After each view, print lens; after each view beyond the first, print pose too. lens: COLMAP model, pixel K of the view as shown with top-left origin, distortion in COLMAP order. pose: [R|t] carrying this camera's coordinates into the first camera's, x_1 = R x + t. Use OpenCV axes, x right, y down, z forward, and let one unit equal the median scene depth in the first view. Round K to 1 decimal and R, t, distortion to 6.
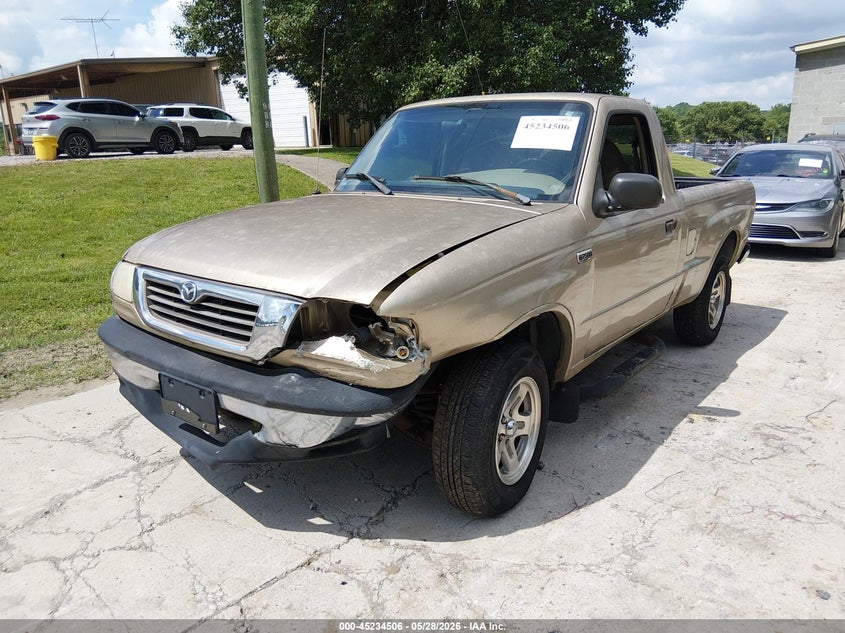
lens RADIAL K [[680.1, 0, 480.4], [0, 680.1, 315.1], [0, 0, 1]] dist [0.048867, -0.095783]
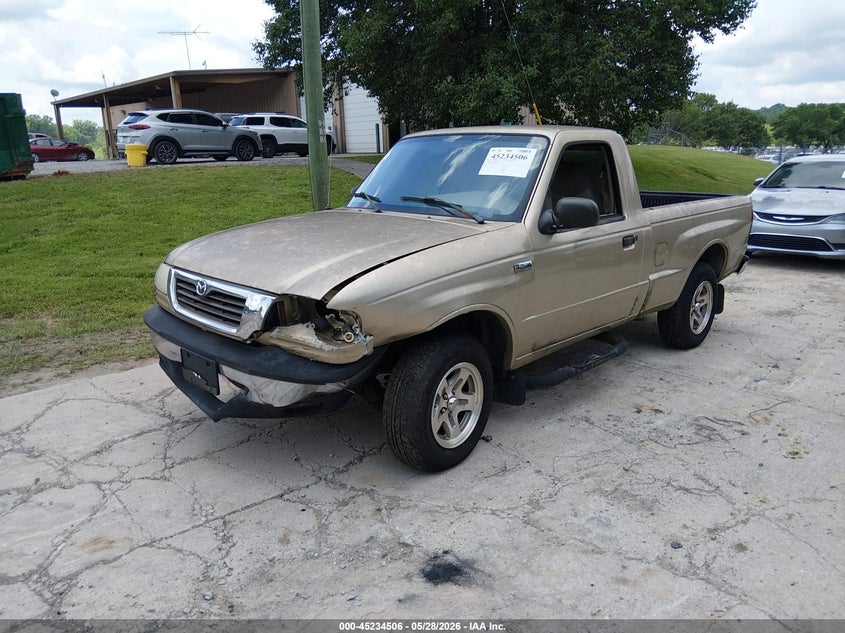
lens RADIAL K [[680.1, 0, 480.4], [0, 680.1, 315.1], [0, 0, 1]] dist [0.048867, -0.095783]
pose [[0.994045, 0.028275, -0.105234, 0.191040], [-0.028876, 0.999574, -0.004192, 0.007214], [0.105070, 0.007206, 0.994439, -0.199694]]
